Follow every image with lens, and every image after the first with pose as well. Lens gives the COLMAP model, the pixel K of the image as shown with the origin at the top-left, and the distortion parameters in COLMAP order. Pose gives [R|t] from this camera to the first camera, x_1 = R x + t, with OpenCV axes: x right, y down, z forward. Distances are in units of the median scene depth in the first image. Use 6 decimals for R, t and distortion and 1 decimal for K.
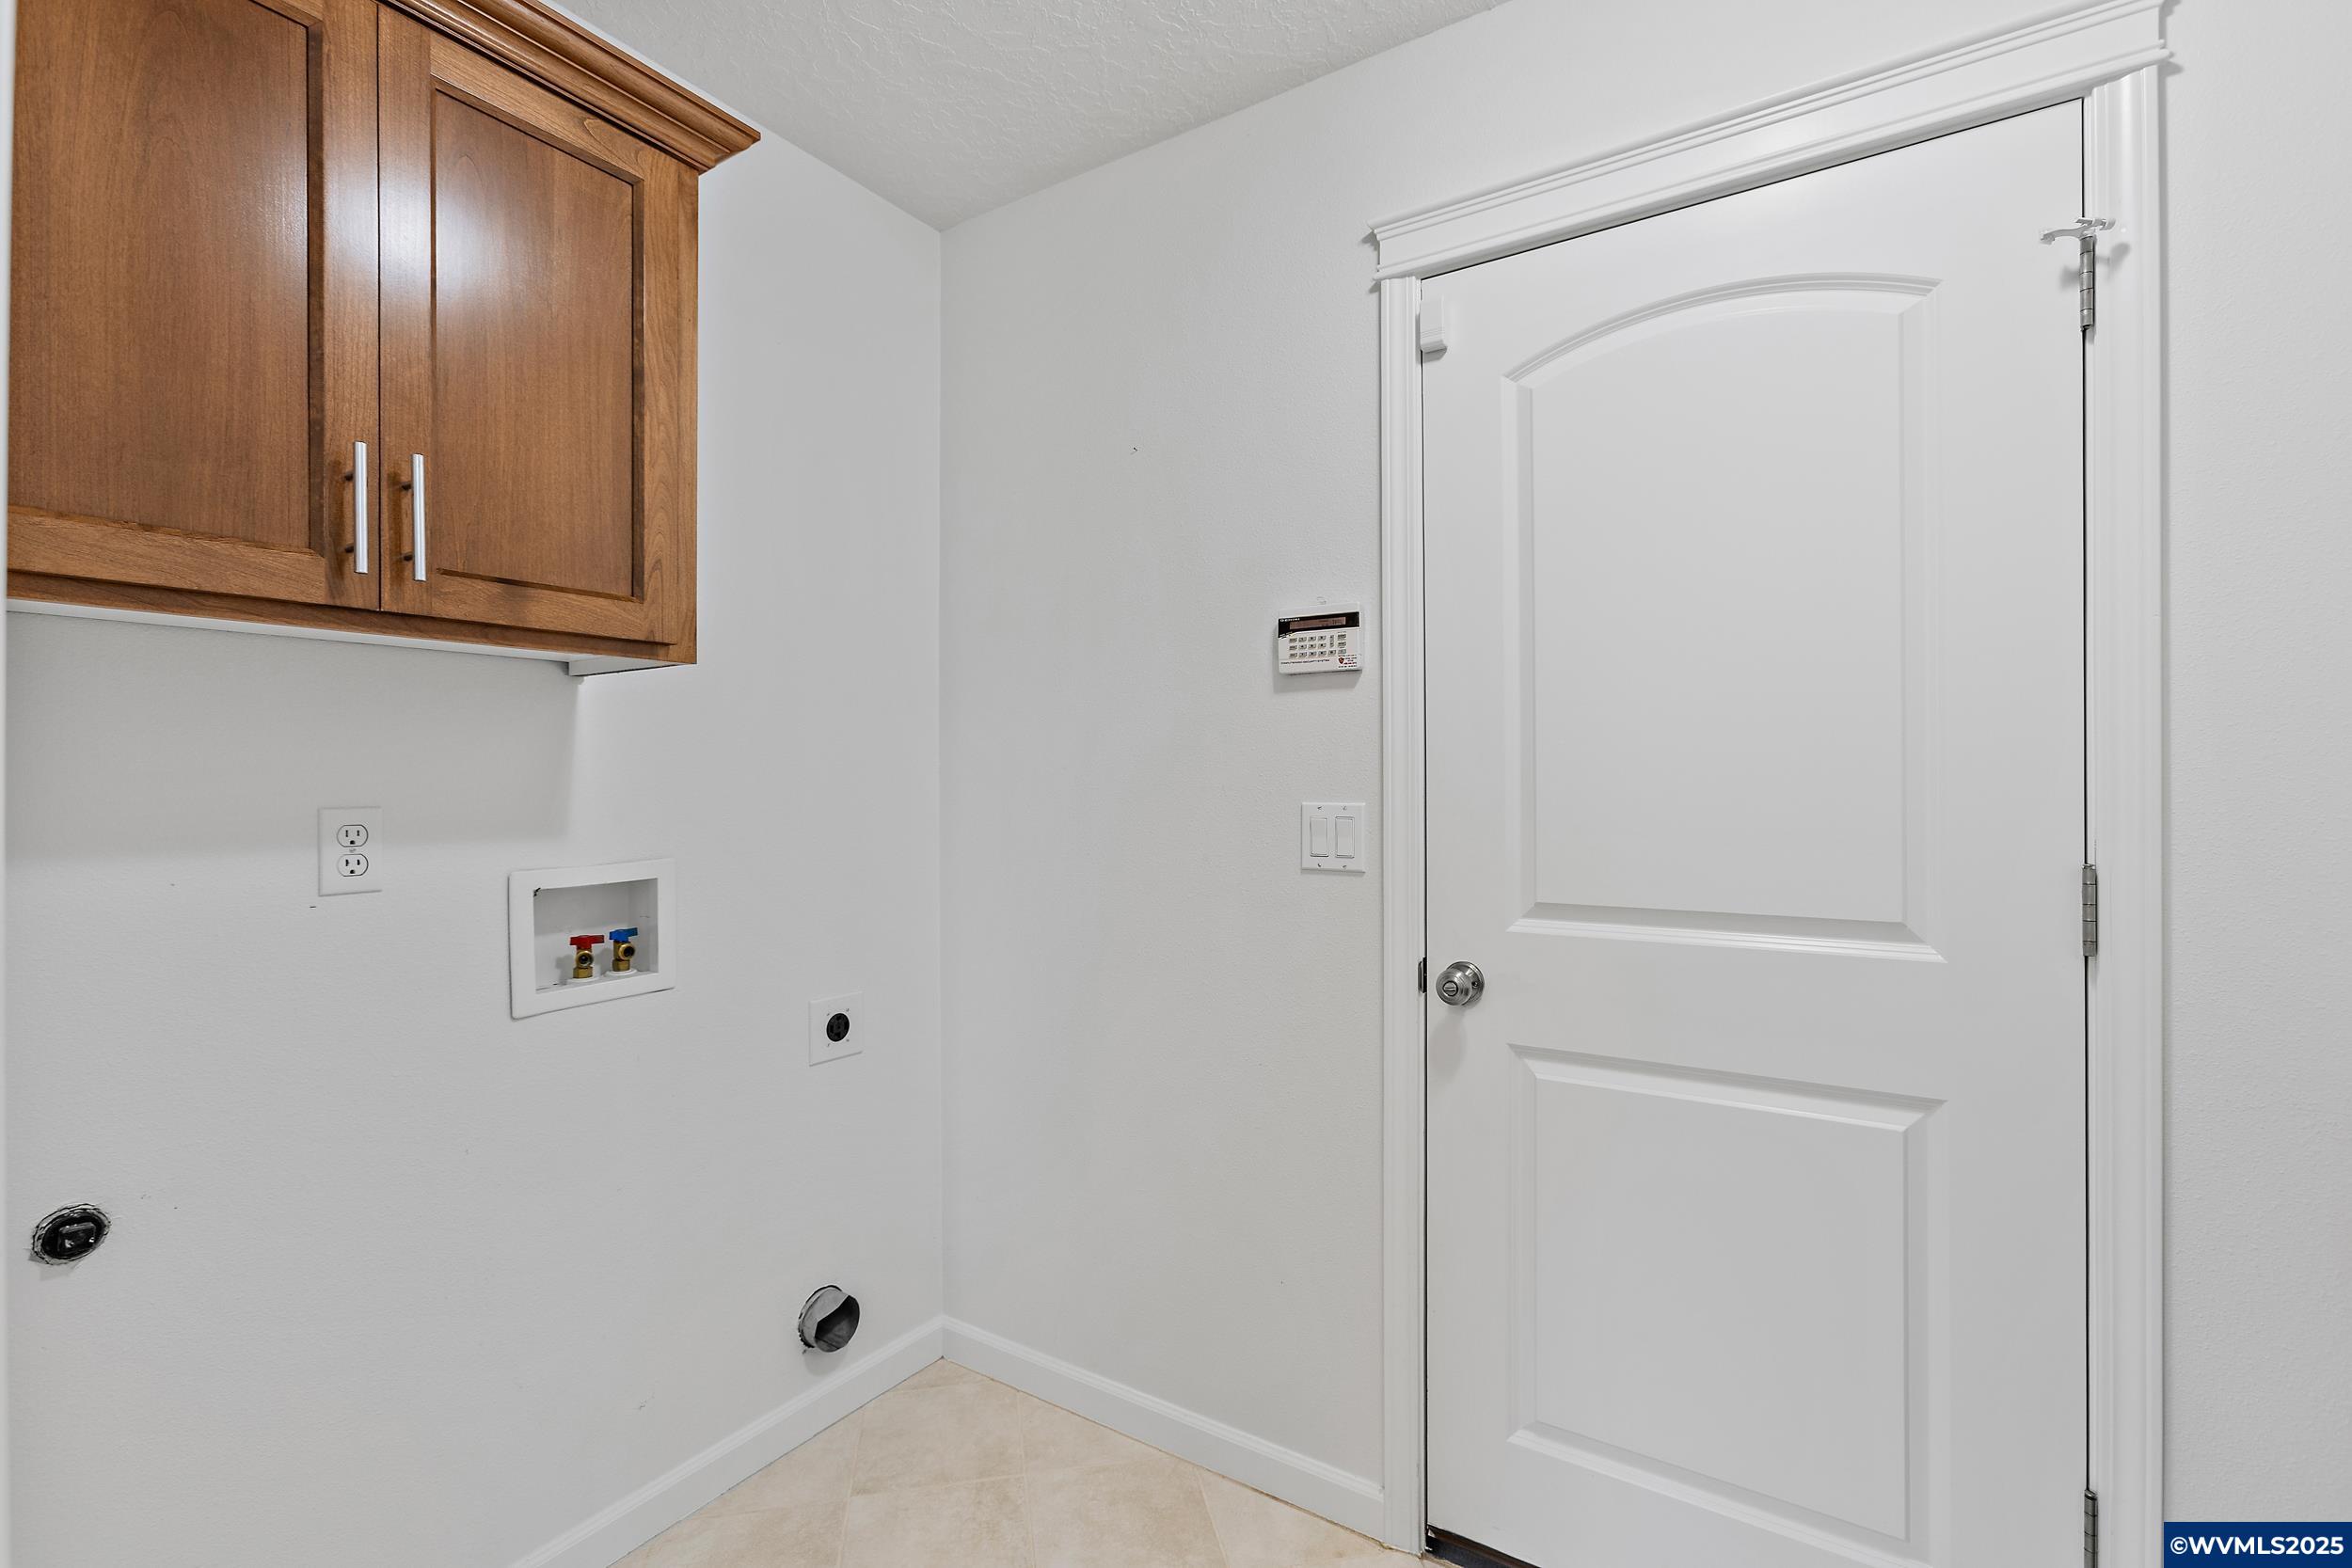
lens RADIAL K [[1072.0, 0, 1176.3], [0, 1072.0, 783.3], [0, 0, 1]] dist [0.004012, 0.002723]
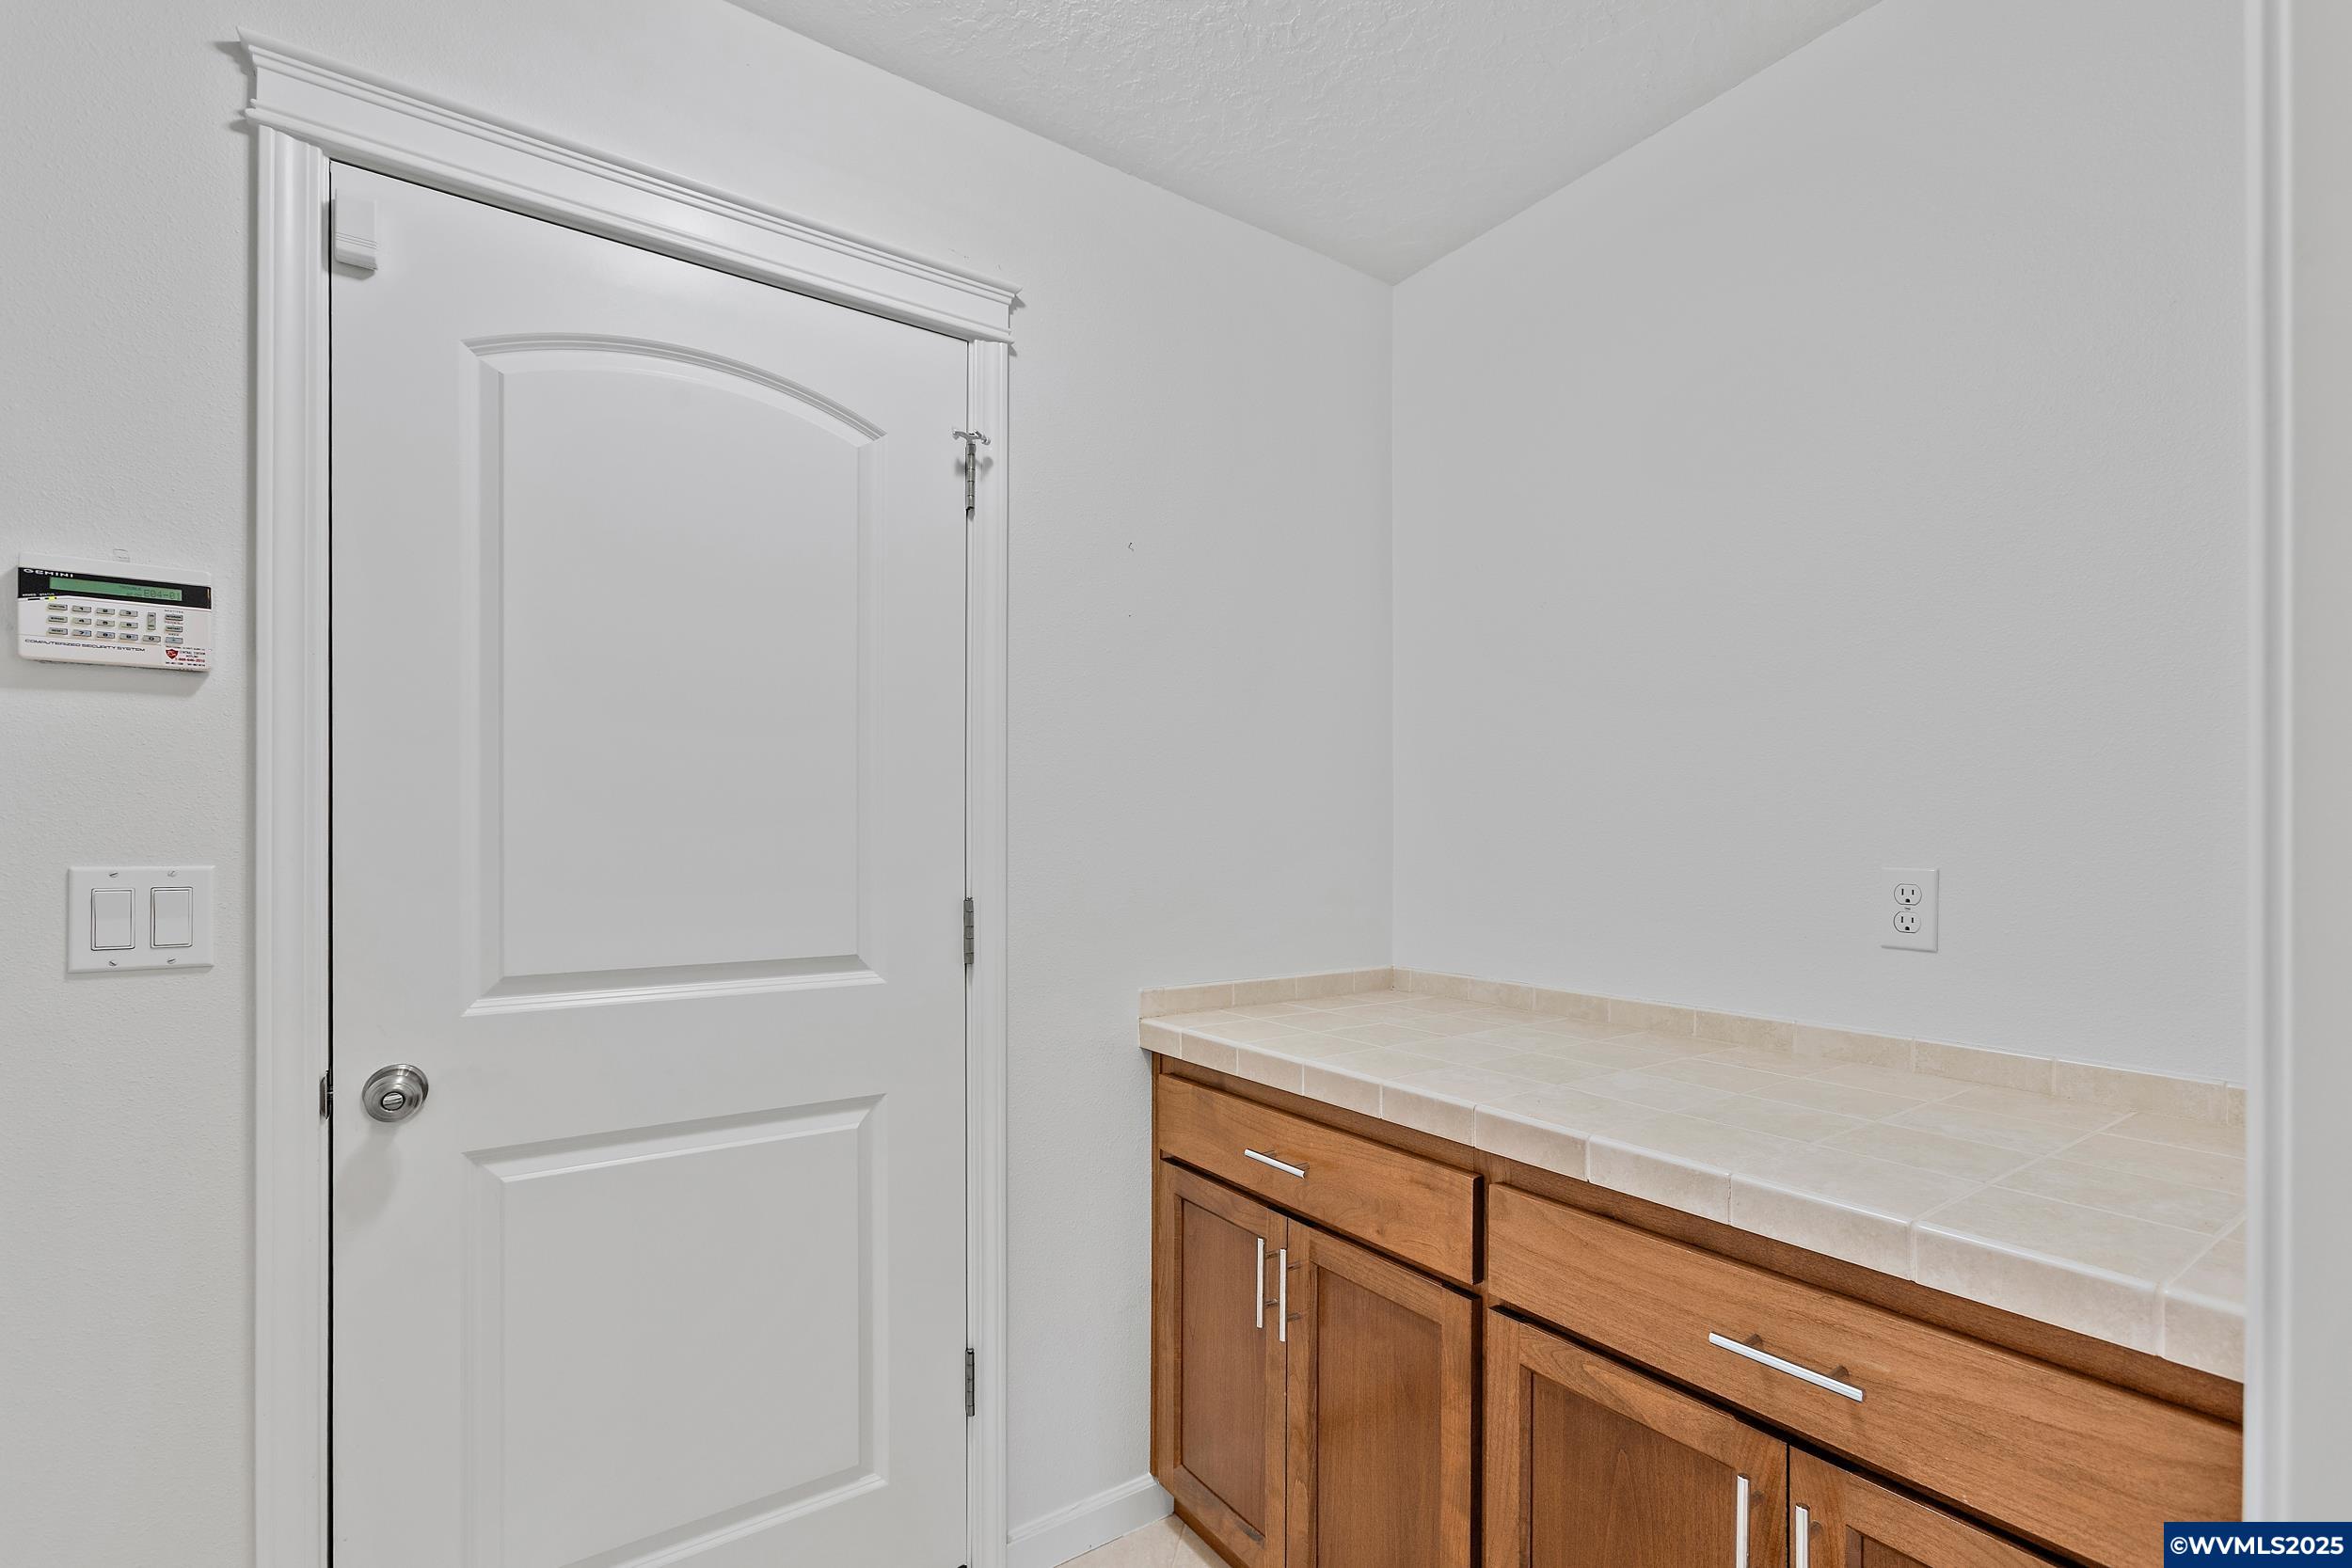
lens RADIAL K [[1072.0, 0, 1210.0], [0, 1072.0, 849.2], [0, 0, 1]] dist [0.004012, 0.002723]
pose [[0.372047, -0.006596, 0.928190, -0.238318], [-0.002849, 0.999962, 0.008248, 0.000222], [-0.928209, -0.005713, 0.372015, 0.151929]]
